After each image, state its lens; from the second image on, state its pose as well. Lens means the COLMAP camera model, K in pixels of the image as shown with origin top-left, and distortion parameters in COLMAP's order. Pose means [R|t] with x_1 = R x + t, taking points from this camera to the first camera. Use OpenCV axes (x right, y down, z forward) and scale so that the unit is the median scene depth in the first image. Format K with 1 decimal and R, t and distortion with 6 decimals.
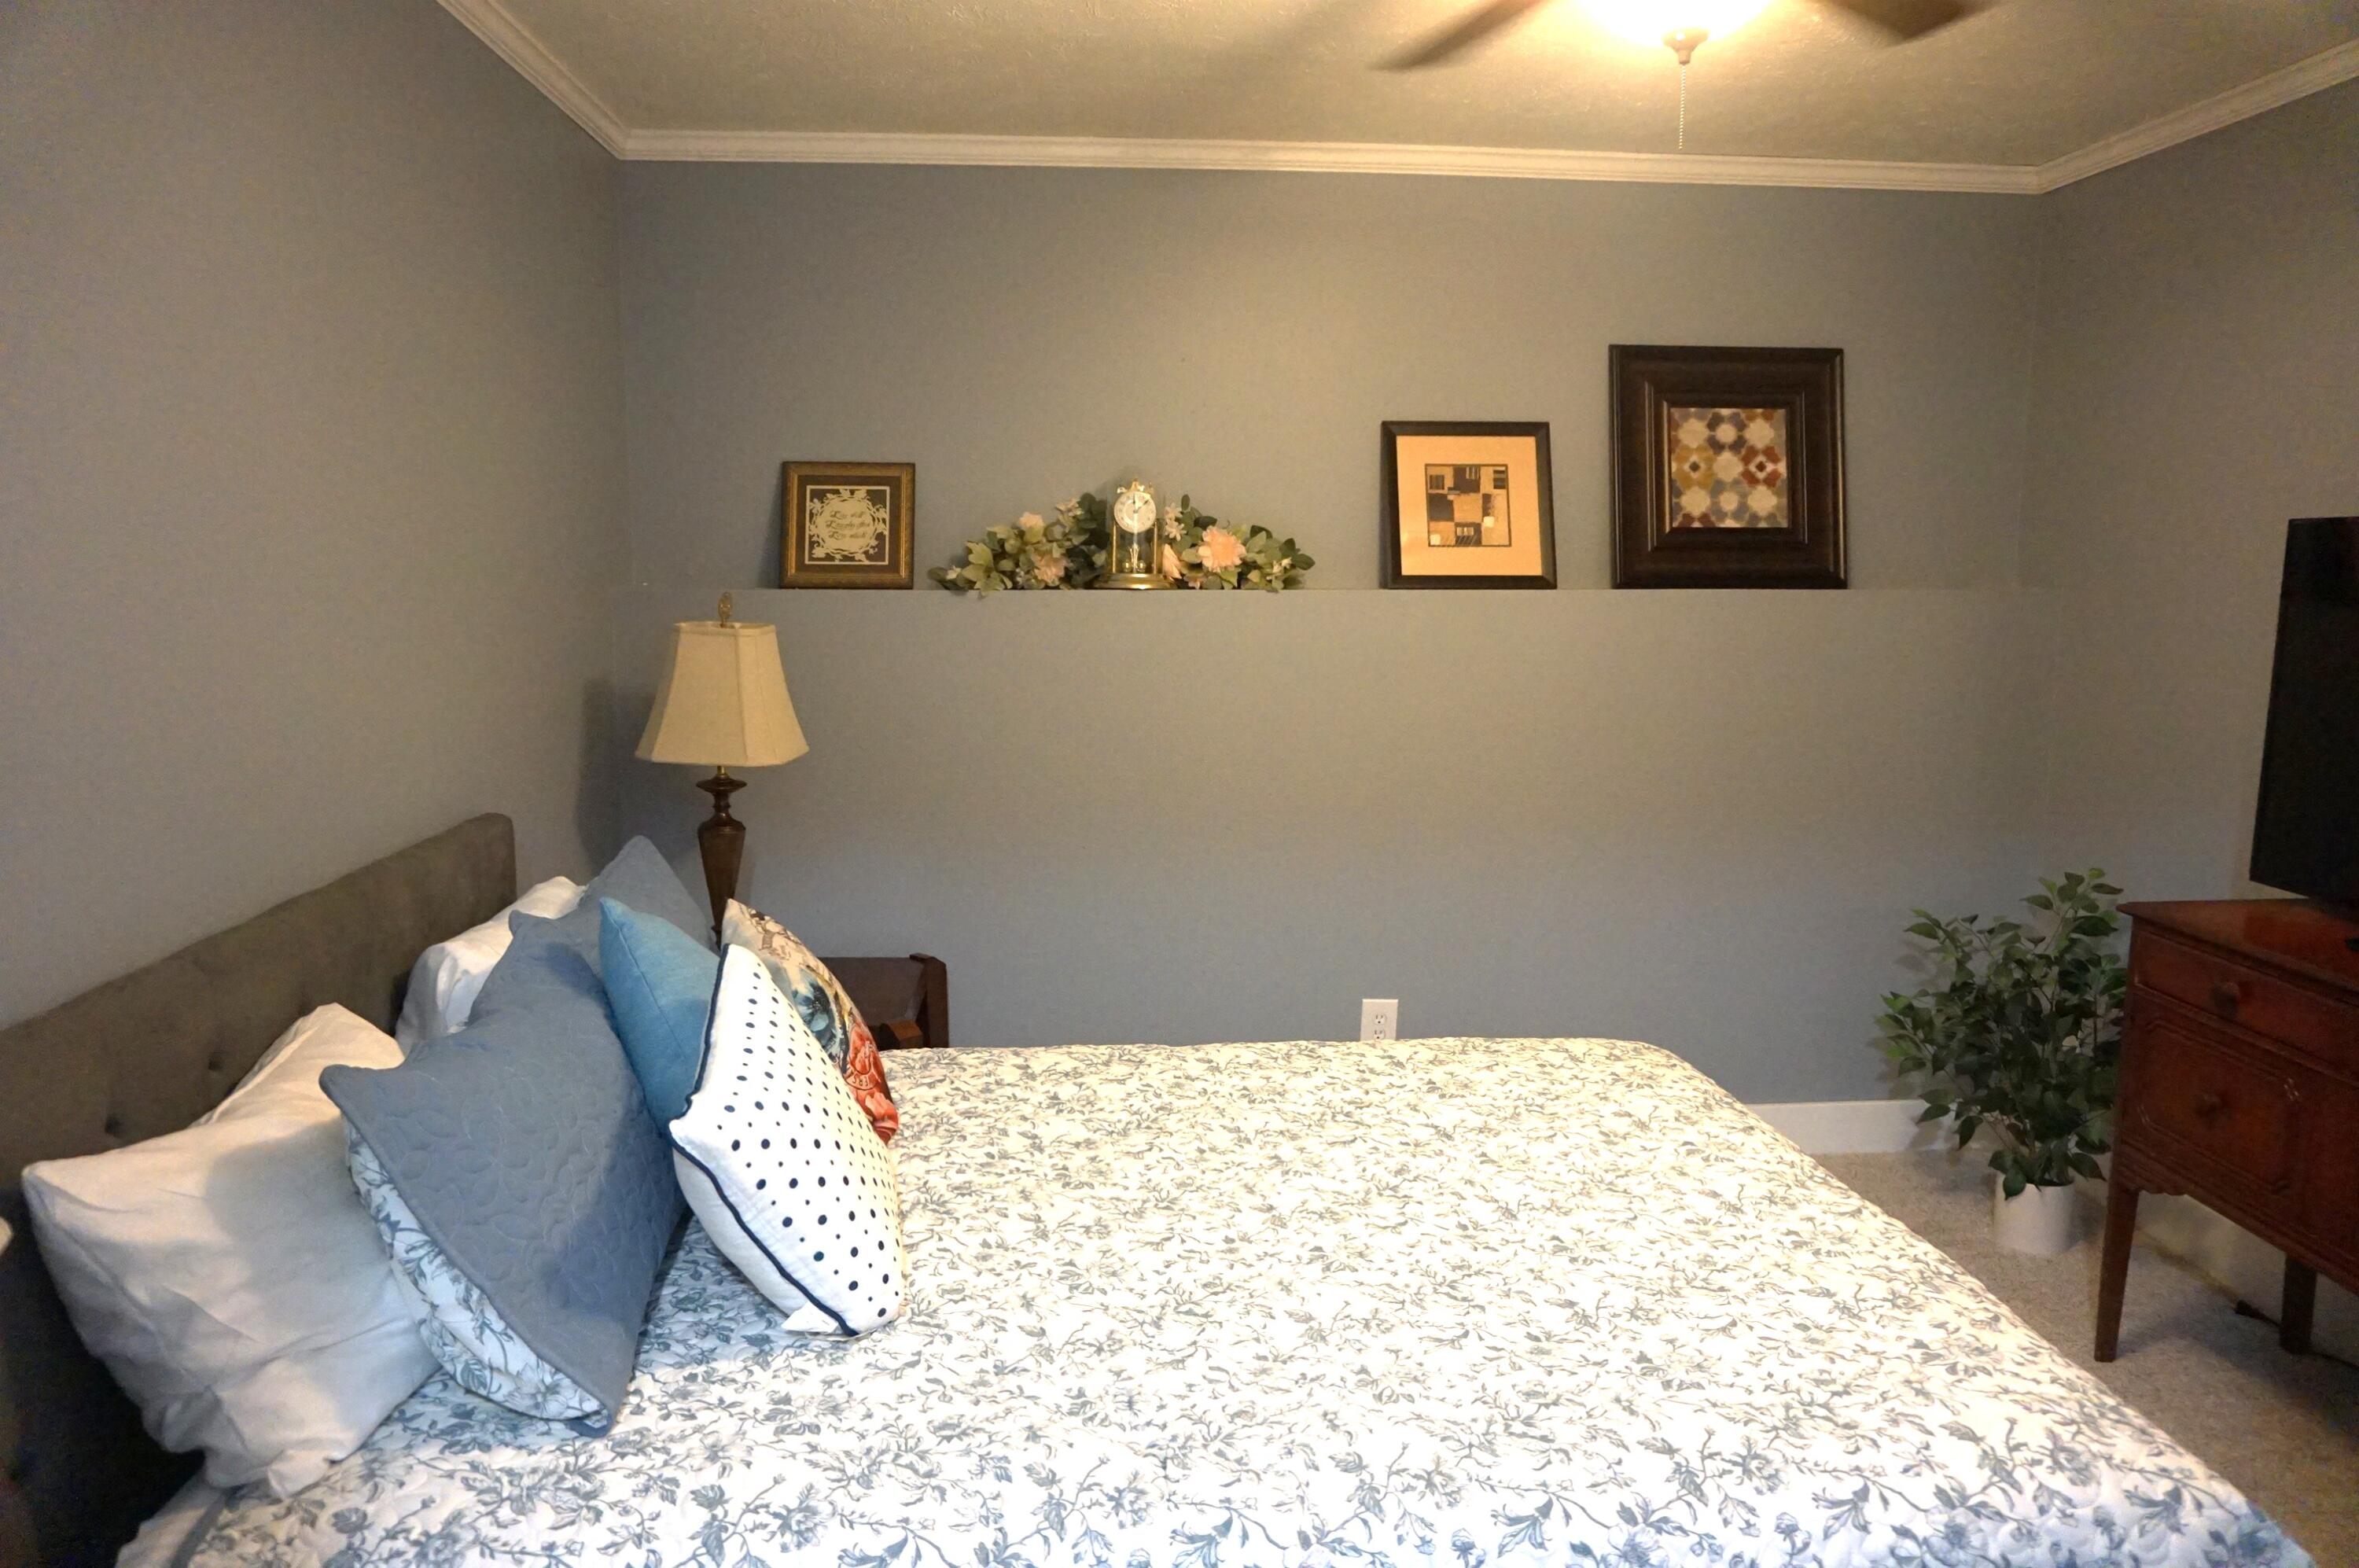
lens RADIAL K [[1594.9, 0, 1181.9], [0, 1594.9, 774.9], [0, 0, 1]] dist [-0.055999, 0.041617]
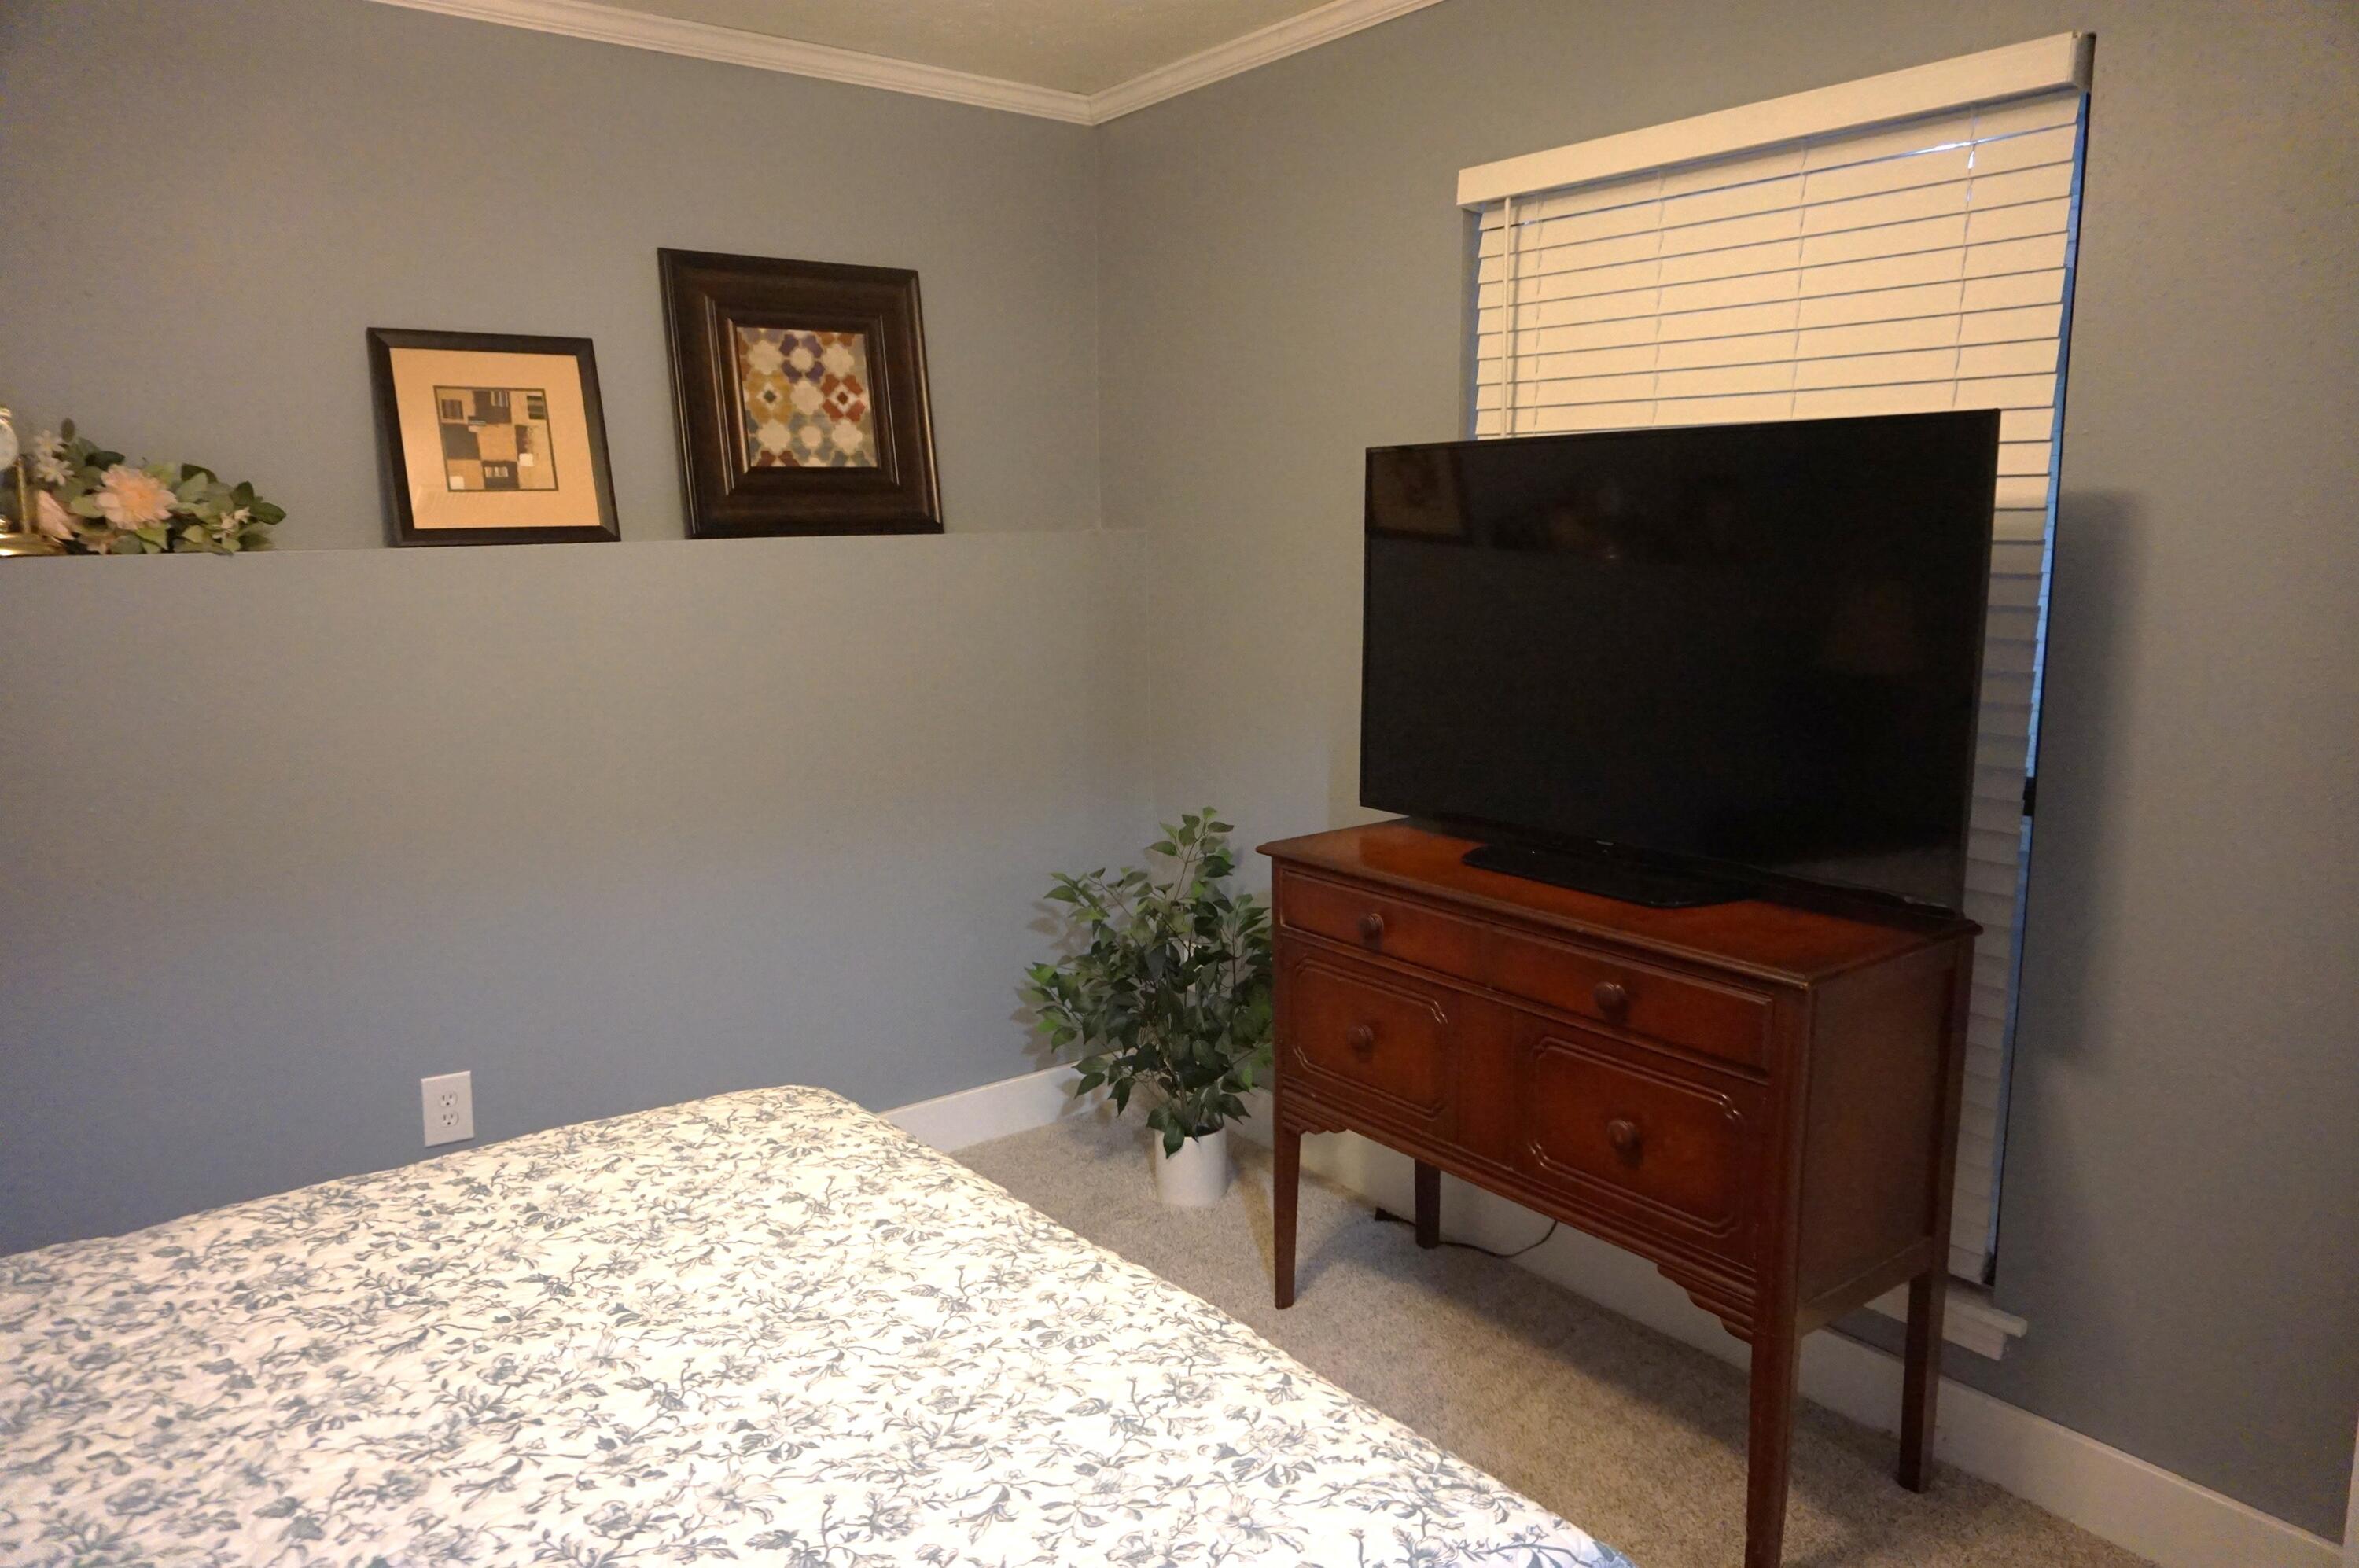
lens RADIAL K [[1594.9, 0, 1181.9], [0, 1594.9, 774.9], [0, 0, 1]] dist [-0.055999, 0.041617]
pose [[0.836751, -0.100099, 0.538356, 0.028744], [0.090322, 0.994913, 0.044605, -0.008051], [-0.540083, 0.011302, 0.841536, 0.174862]]
